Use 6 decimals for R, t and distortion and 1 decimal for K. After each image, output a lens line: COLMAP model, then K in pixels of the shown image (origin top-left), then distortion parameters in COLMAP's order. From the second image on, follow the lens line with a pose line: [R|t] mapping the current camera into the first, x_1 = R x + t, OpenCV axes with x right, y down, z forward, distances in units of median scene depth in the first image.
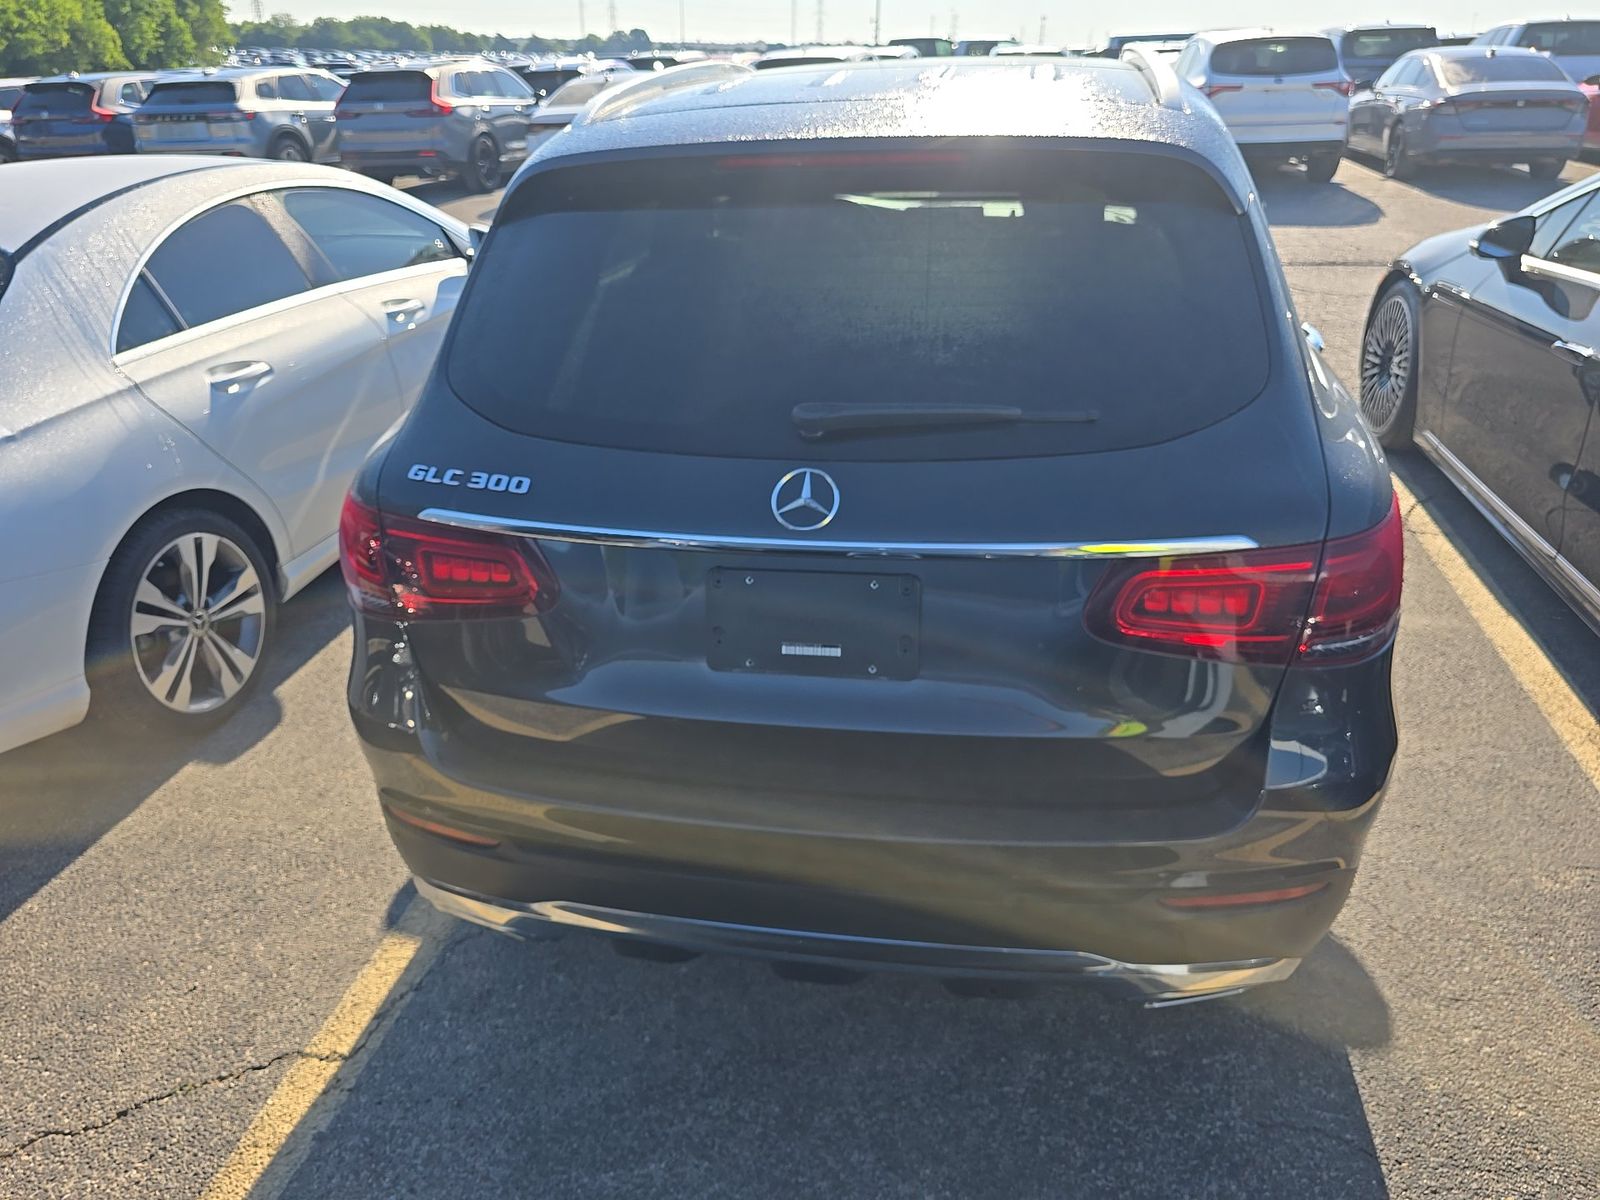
lens RADIAL K [[1052.6, 0, 800.0], [0, 1052.6, 600.0], [0, 0, 1]] dist [0.042309, -0.034770]
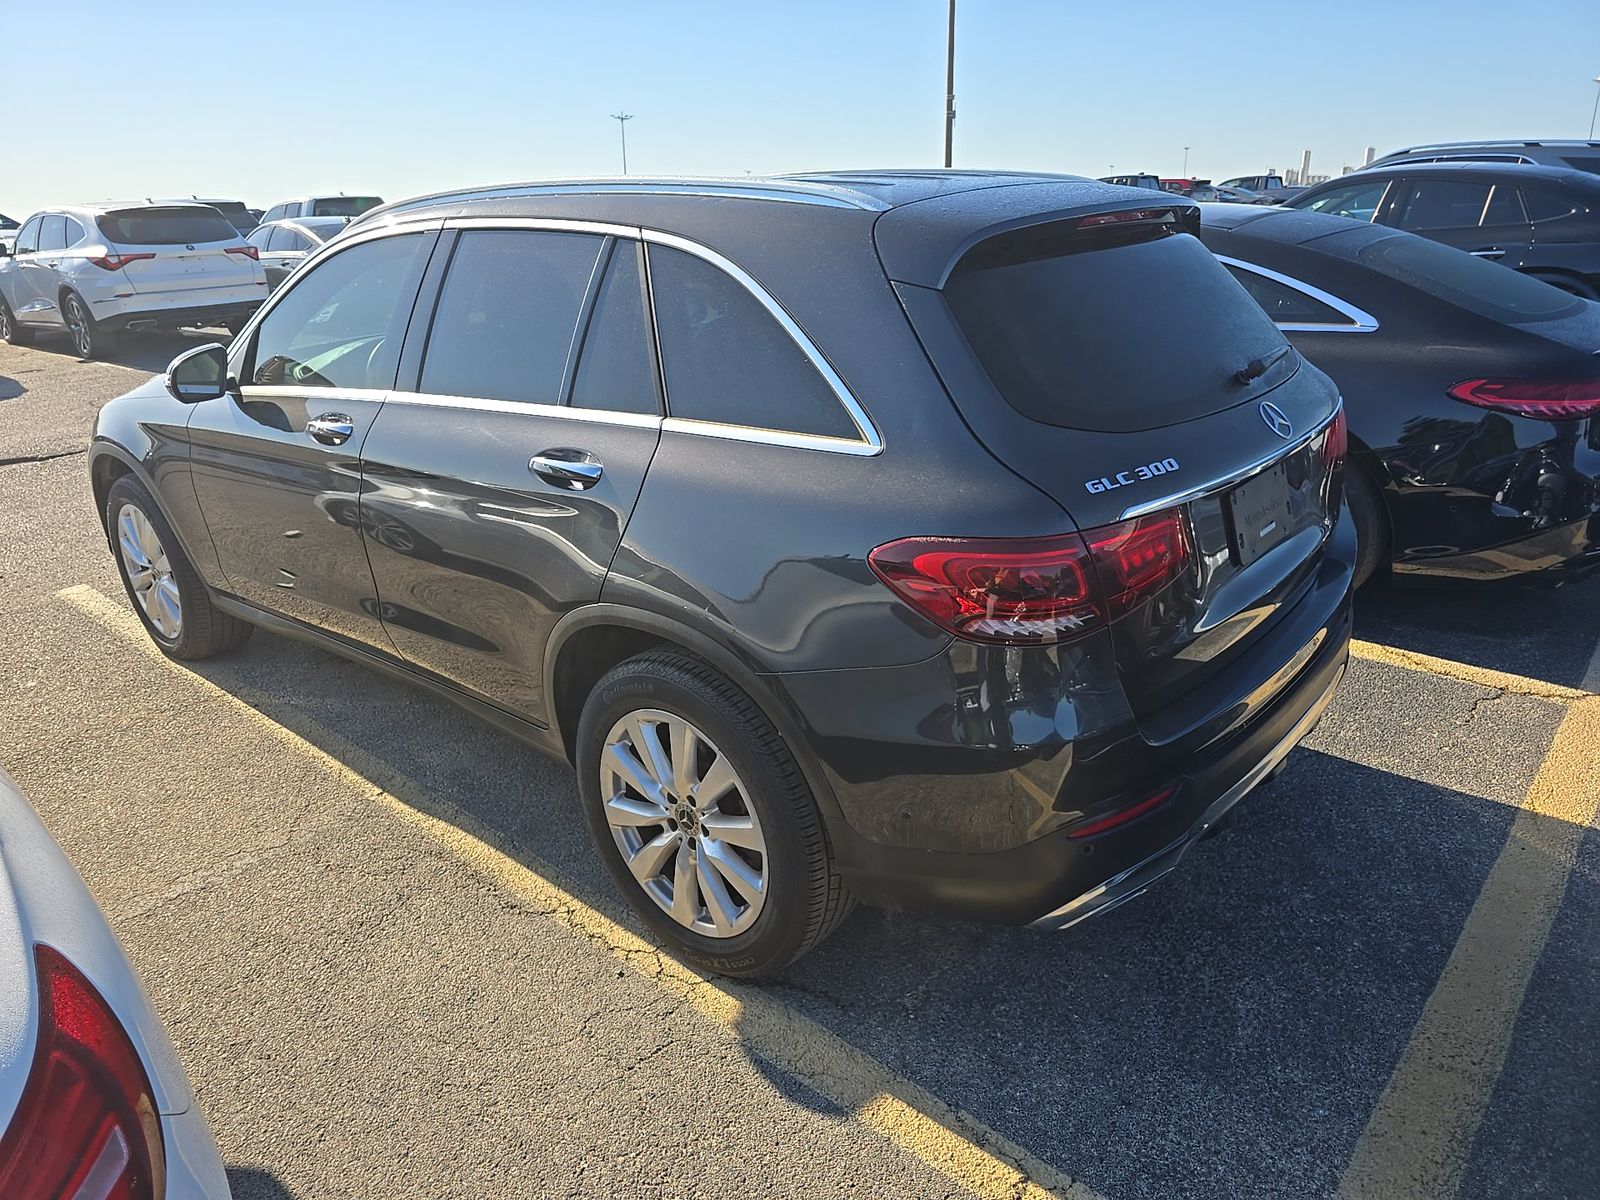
lens RADIAL K [[1052.6, 0, 800.0], [0, 1052.6, 600.0], [0, 0, 1]] dist [0.042309, -0.034770]
pose [[0.527807, -0.296948, 0.795765, -1.098625], [0.405839, 0.911195, 0.070841, -0.164355], [-0.746133, 0.285562, 0.601448, 0.448904]]
